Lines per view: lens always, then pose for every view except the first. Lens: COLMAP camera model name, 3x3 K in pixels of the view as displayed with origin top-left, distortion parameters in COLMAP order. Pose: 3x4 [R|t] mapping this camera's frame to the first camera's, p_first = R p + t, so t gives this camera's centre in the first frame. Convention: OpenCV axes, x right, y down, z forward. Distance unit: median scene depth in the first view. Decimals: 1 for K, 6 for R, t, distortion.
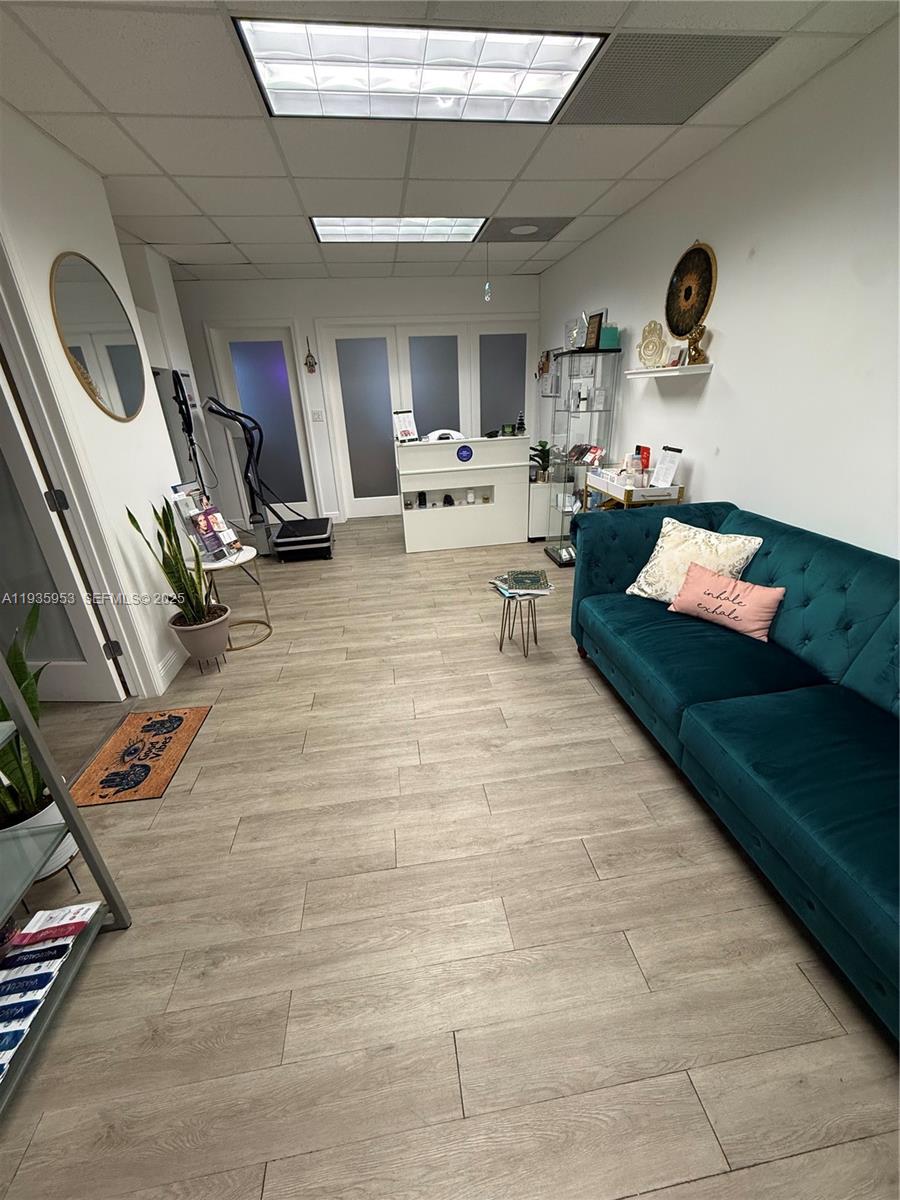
lens RADIAL K [[476.0, 0, 452.0], [0, 476.0, 595.7], [0, 0, 1]] dist [0.000116, -0.000070]
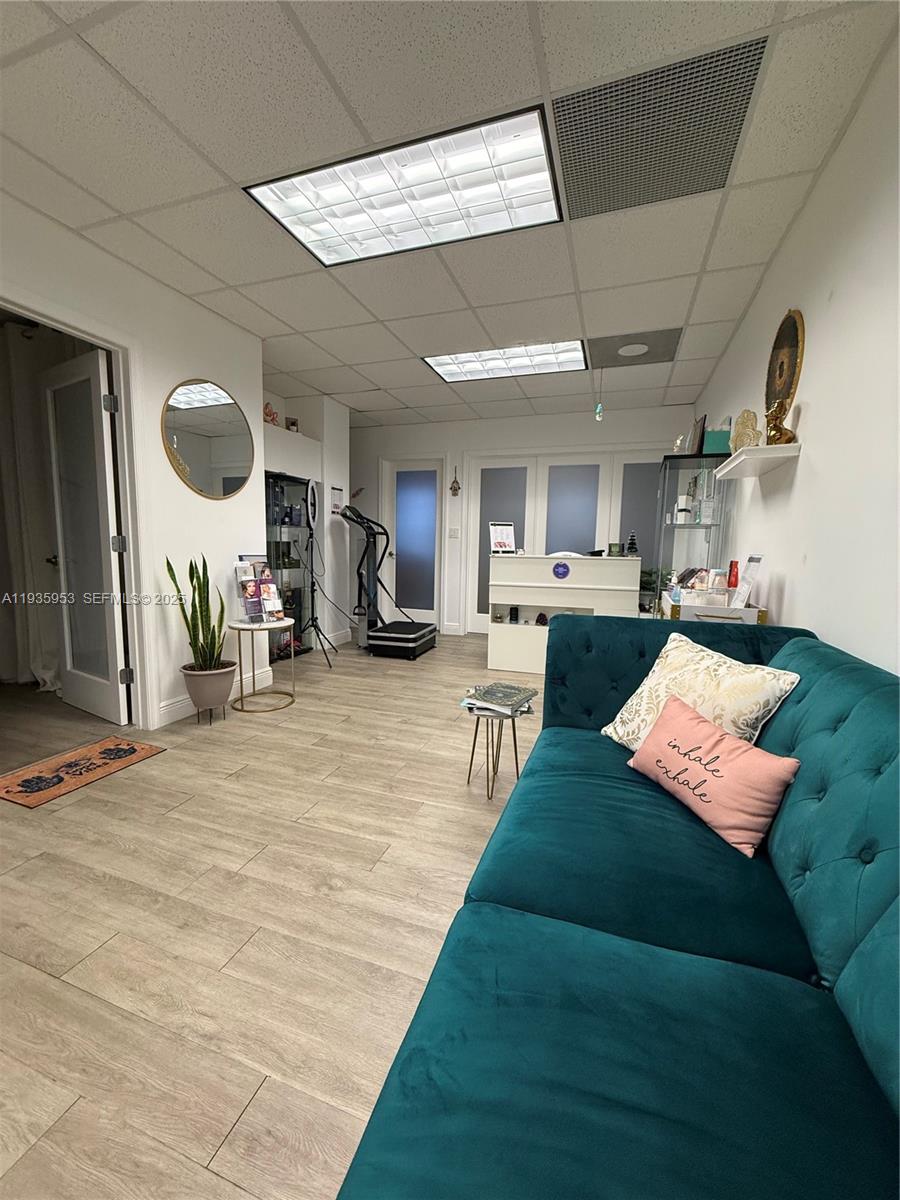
lens RADIAL K [[476.0, 0, 452.6], [0, 476.0, 597.3], [0, 0, 1]] dist [0.000116, -0.000070]
pose [[0.886959, 0.107106, -0.449258, 0.426847], [-0.232594, 0.943965, -0.234157, 0.019406], [0.399004, 0.312183, 0.862171, 0.245744]]
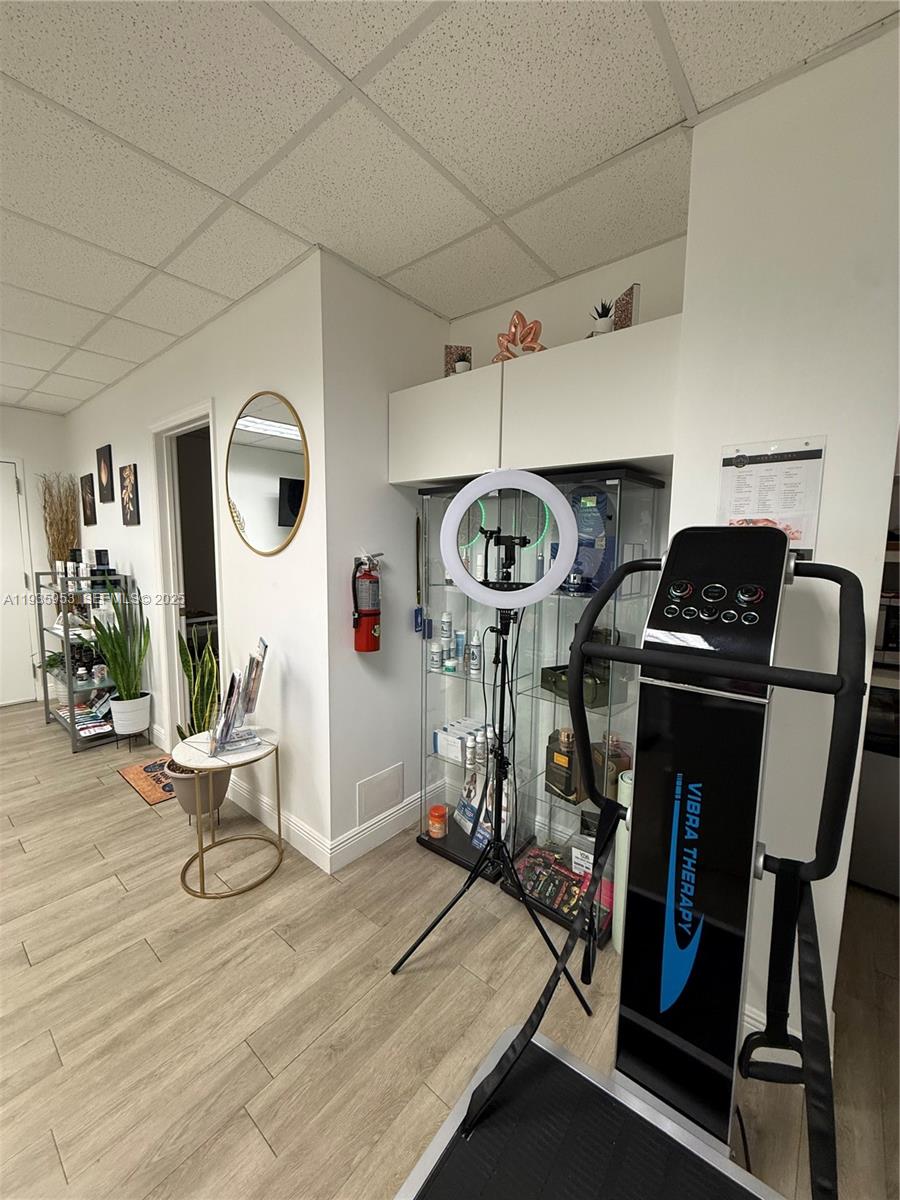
lens RADIAL K [[476.0, 0, 450.1], [0, 476.0, 596.0], [0, 0, 1]] dist [0.000116, -0.000070]
pose [[-0.743325, 0.106663, -0.660372, -0.325409], [-0.246812, 0.873820, 0.418954, -0.722039], [0.621733, 0.474406, -0.623206, 1.714579]]
